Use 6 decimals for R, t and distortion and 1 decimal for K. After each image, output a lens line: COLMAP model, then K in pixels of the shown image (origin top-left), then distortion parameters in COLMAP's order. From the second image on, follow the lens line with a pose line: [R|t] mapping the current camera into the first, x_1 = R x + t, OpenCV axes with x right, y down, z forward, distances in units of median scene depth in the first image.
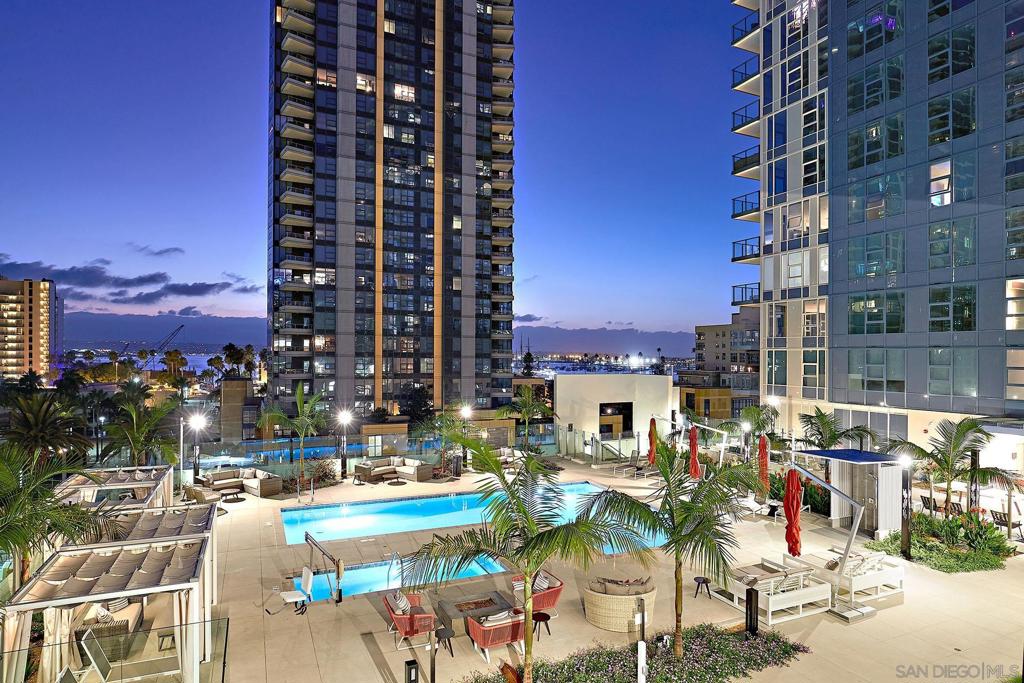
lens RADIAL K [[601.7, 0, 512.0], [0, 601.7, 356.5], [0, 0, 1]] dist [-0.004628, -0.001374]
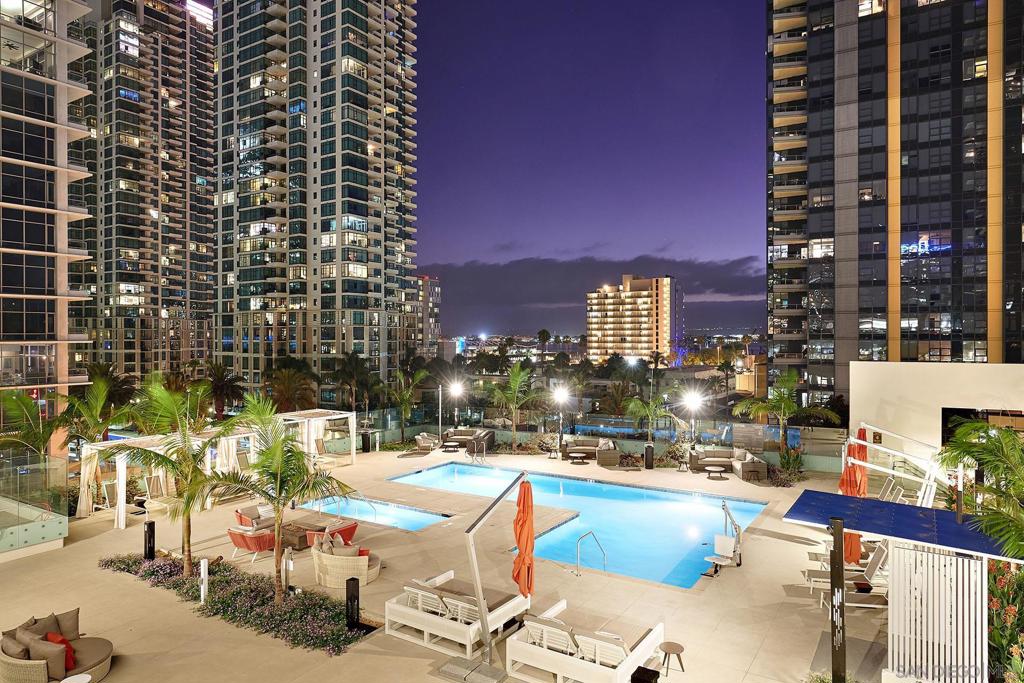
lens RADIAL K [[639.2, 0, 498.0], [0, 639.2, 340.9], [0, 0, 1]] dist [0.001253, 0.002367]
pose [[0.534907, -0.003592, -0.844903, 0.220880], [0.002571, 0.999993, -0.002624, 0.002712], [0.844907, -0.000769, 0.534913, 0.105721]]
